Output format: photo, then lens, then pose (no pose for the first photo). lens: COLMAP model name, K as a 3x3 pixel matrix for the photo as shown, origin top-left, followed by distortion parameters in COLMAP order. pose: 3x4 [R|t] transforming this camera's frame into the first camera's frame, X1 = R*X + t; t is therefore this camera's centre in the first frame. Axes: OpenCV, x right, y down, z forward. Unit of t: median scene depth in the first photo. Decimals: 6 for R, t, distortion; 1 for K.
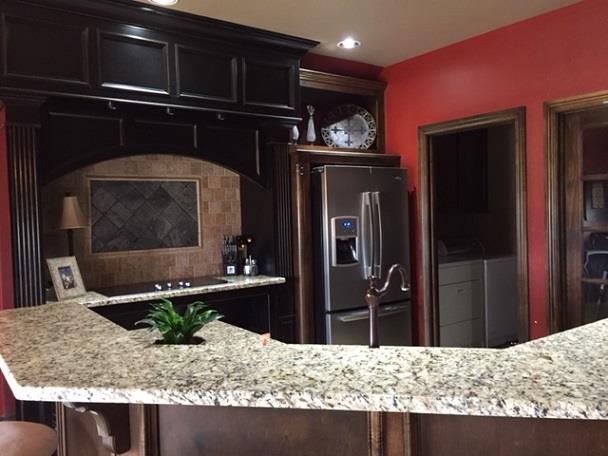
lens RADIAL K [[520.9, 0, 304.0], [0, 520.9, 228.0], [0, 0, 1]] dist [0.015859, -0.000045]
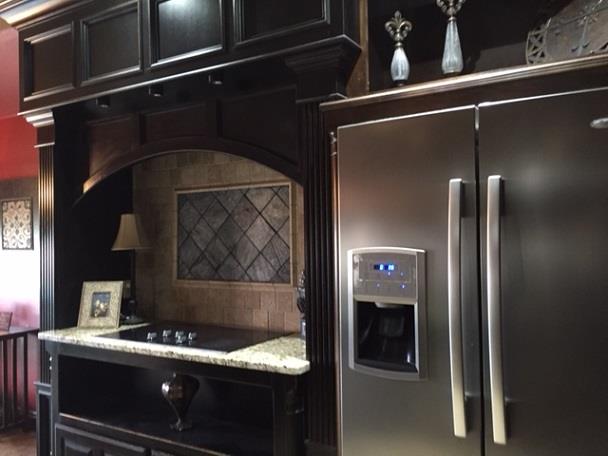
lens RADIAL K [[501.1, 0, 304.0], [0, 501.1, 228.0], [0, 0, 1]] dist [0.002352, -0.000135]
pose [[0.404918, 0.003918, -0.914345, 0.415166], [-0.021402, 0.999757, -0.005194, -0.034881], [0.914103, 0.021672, 0.404903, 0.835255]]
